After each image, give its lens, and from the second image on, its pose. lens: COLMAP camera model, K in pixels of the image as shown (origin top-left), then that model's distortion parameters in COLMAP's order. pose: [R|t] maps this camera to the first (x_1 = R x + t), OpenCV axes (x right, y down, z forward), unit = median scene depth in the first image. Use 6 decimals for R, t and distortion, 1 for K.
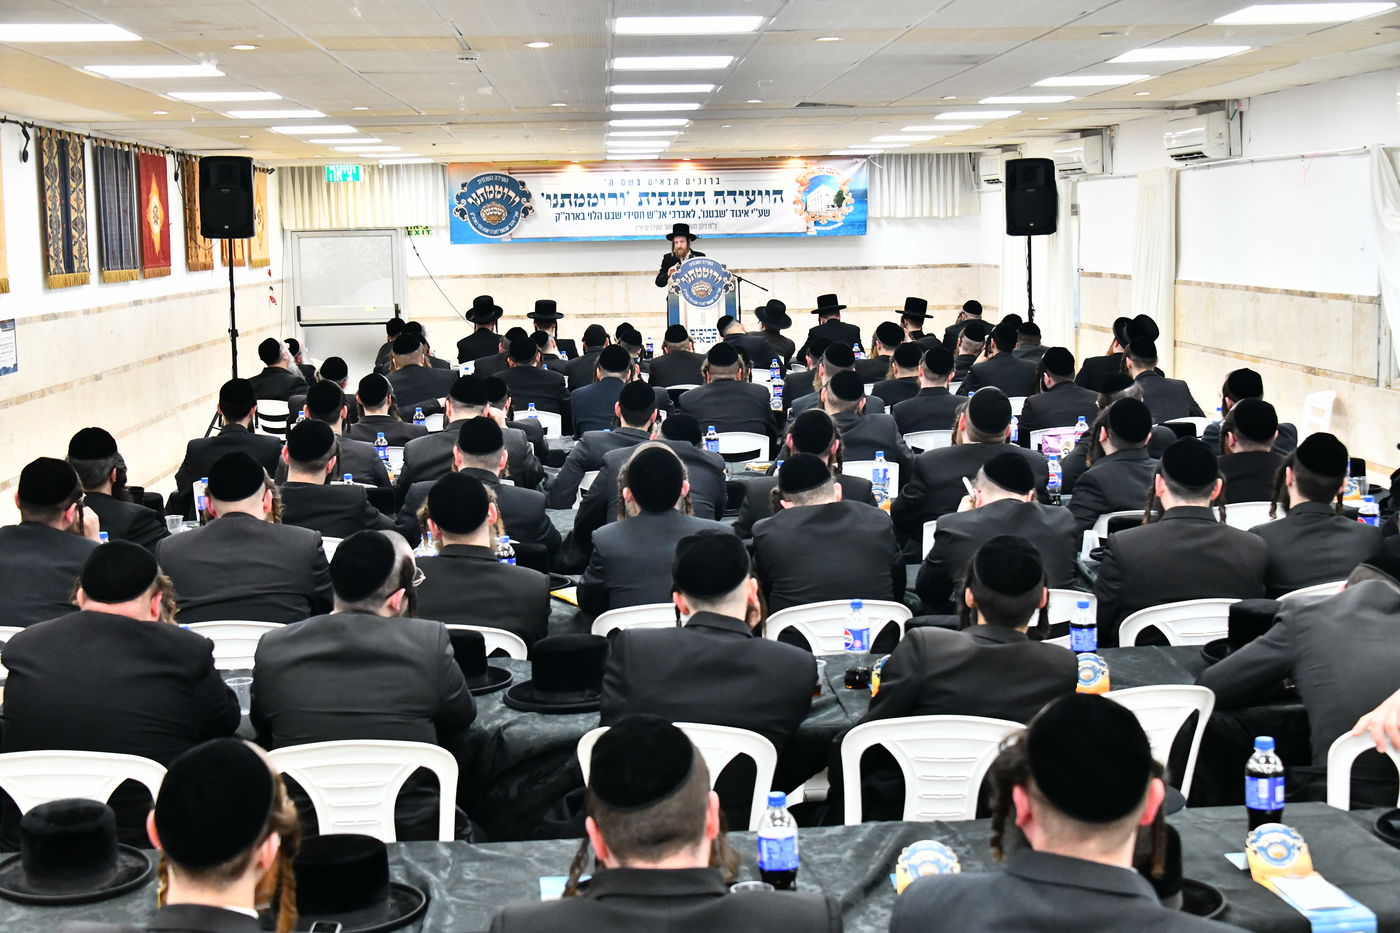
lens RADIAL K [[2039.6, 0, 709.0], [0, 2039.6, 458.2], [0, 0, 1]] dist [-0.025369, 0.000000]
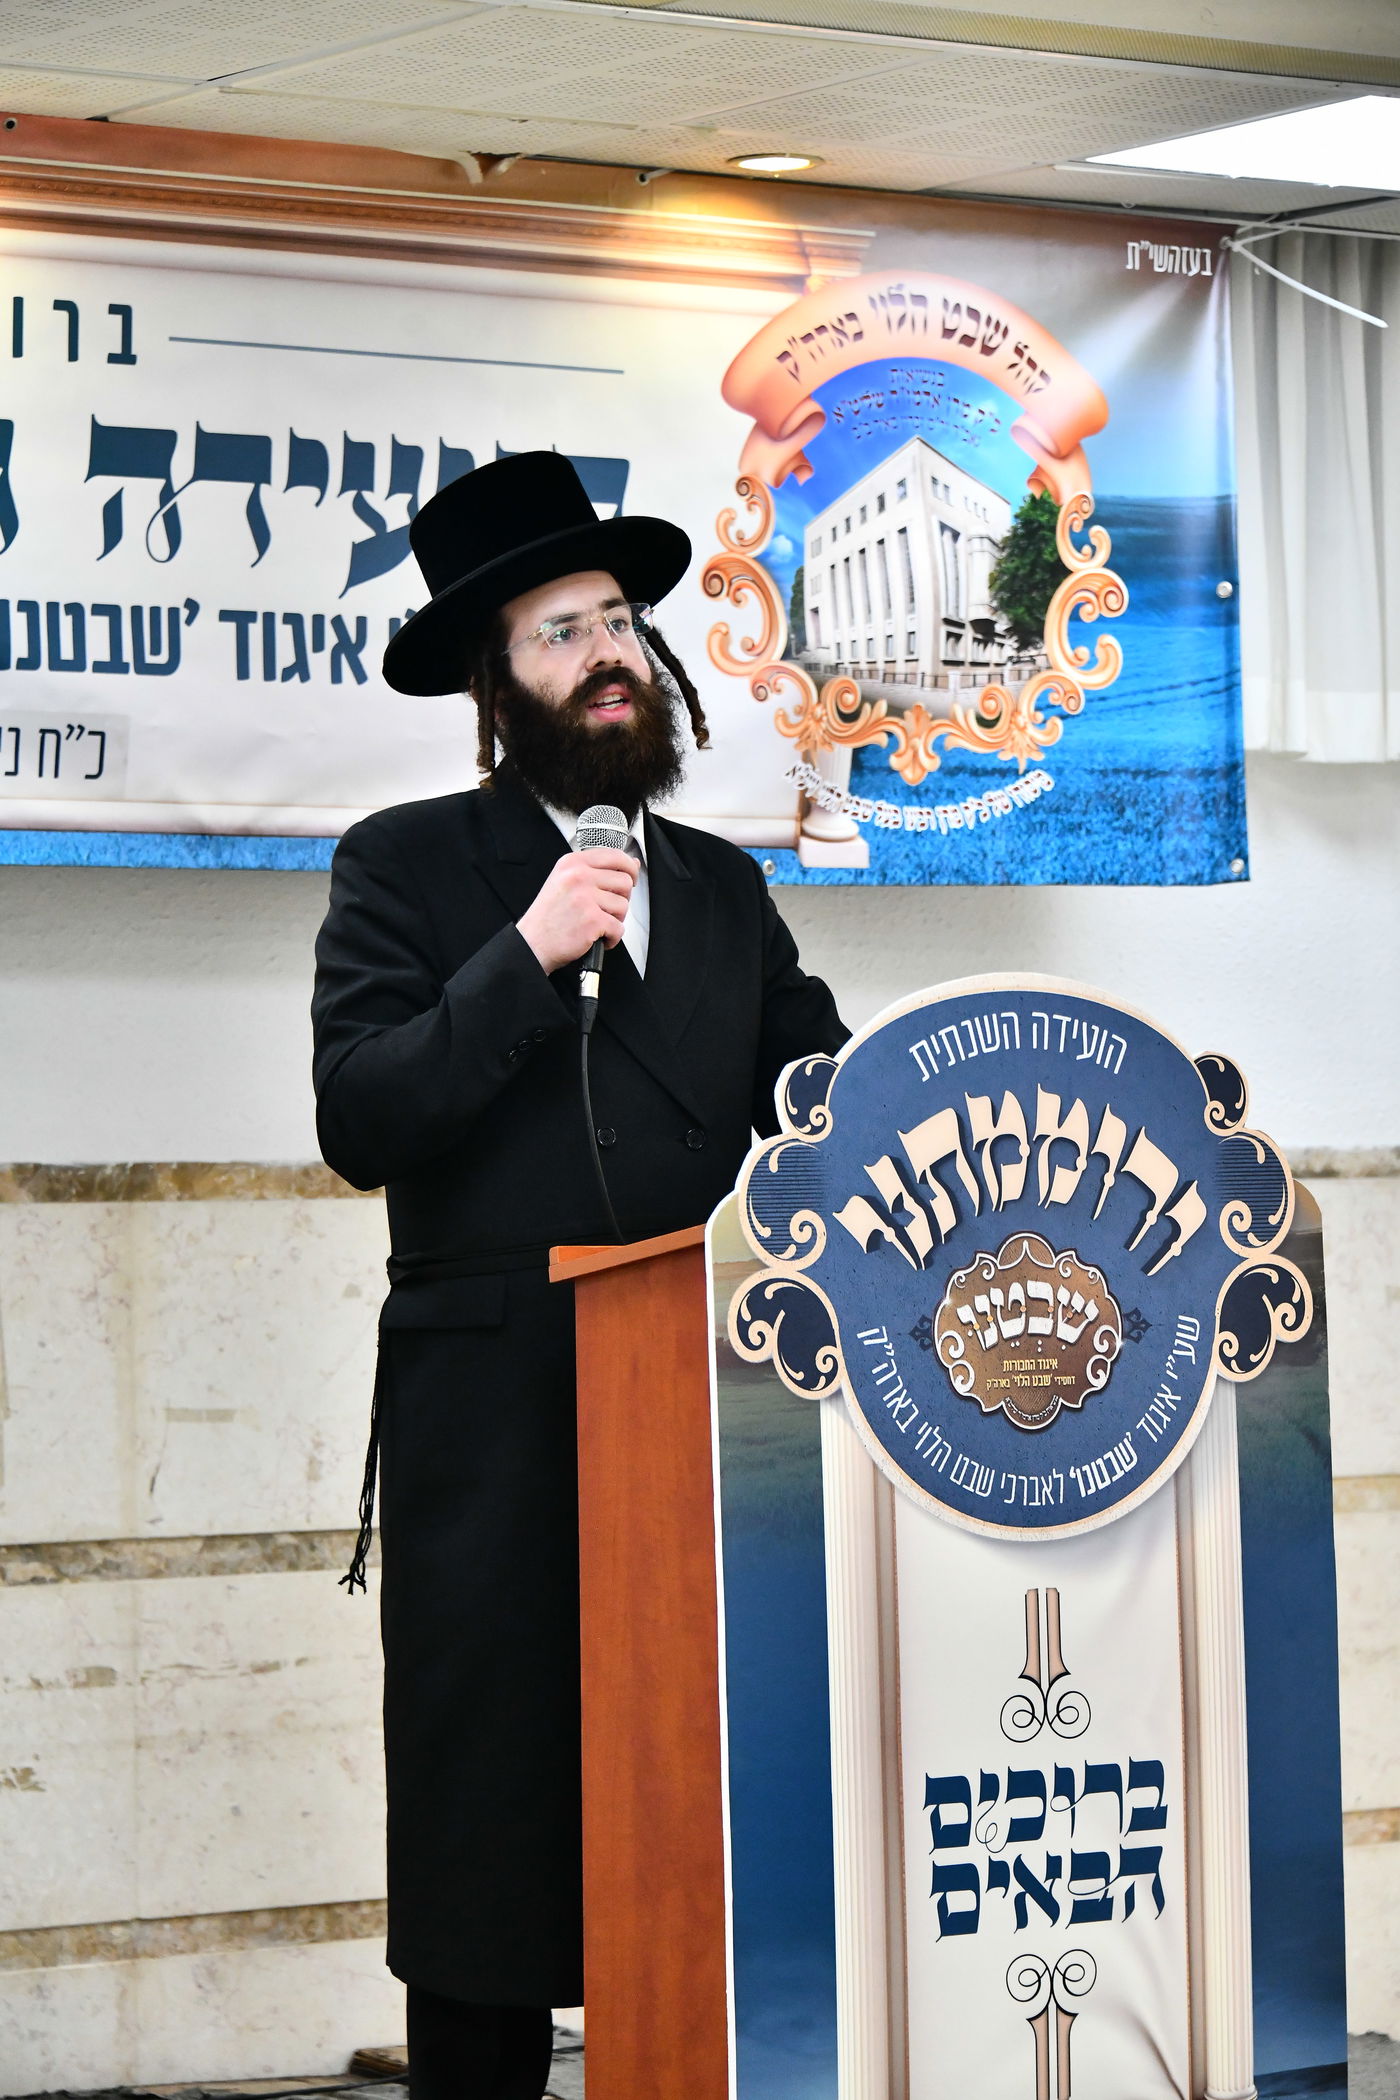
lens RADIAL K [[6571.5, 0, 649.0], [0, 6571.5, 1143.9], [0, 0, 1]] dist [0.008301, 0.000000]
pose [[0.859457, 0.013452, 0.511031, -0.147330], [0.047051, 0.993329, -0.105278, -0.056340], [-0.509038, 0.114527, 0.853091, 0.697238]]
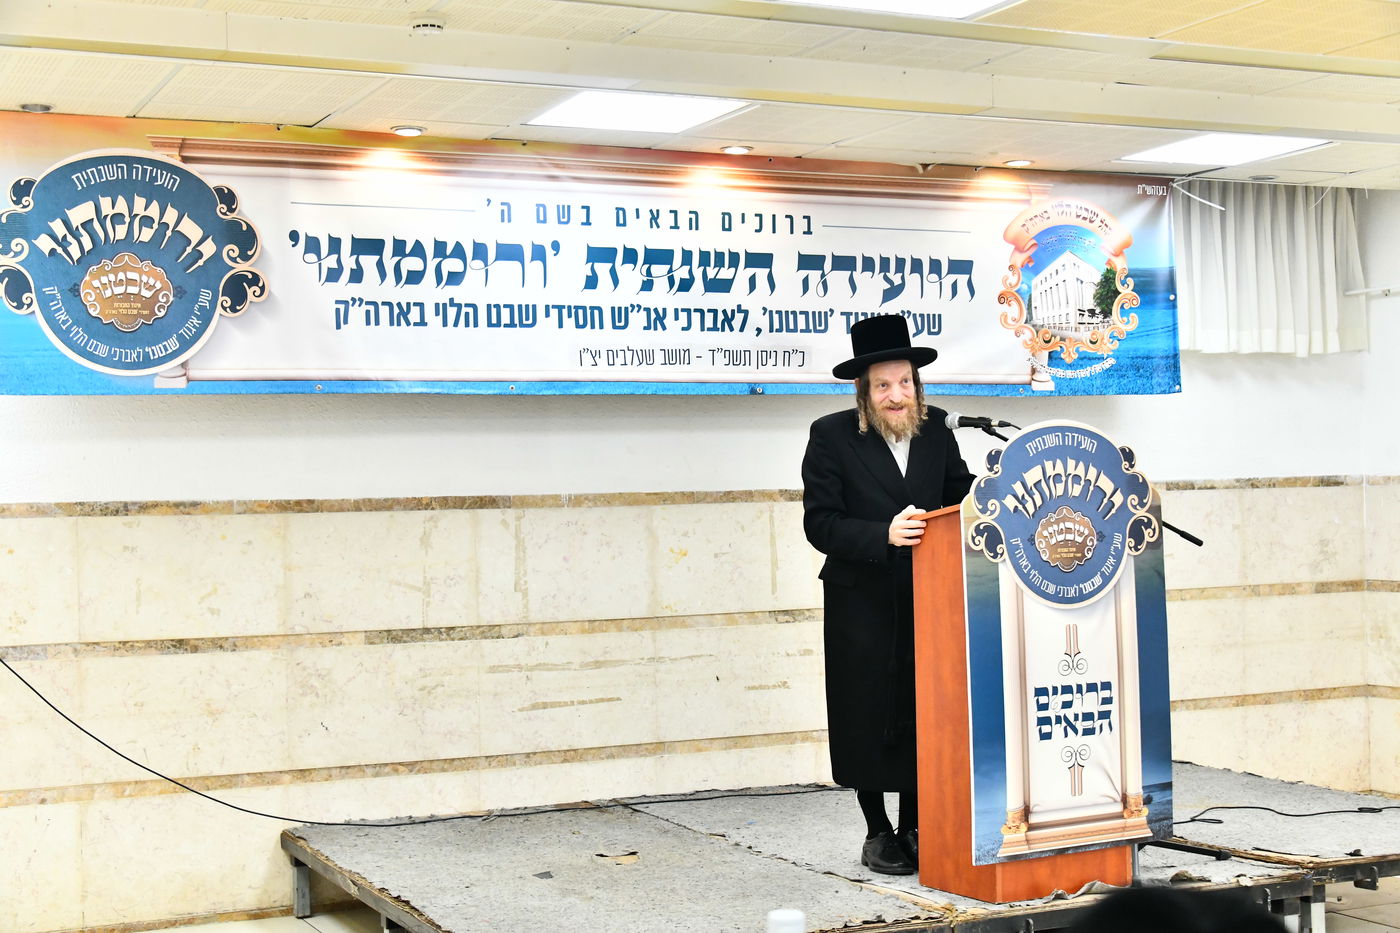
lens RADIAL K [[2039.6, 0, 709.0], [0, 2039.6, 476.7], [0, 0, 1]] dist [-0.025369, 0.000000]
pose [[0.928660, 0.002719, 0.370921, -0.135089], [0.043604, 0.992240, -0.116443, -0.056549], [-0.368360, 0.124310, 0.921335, 0.702140]]
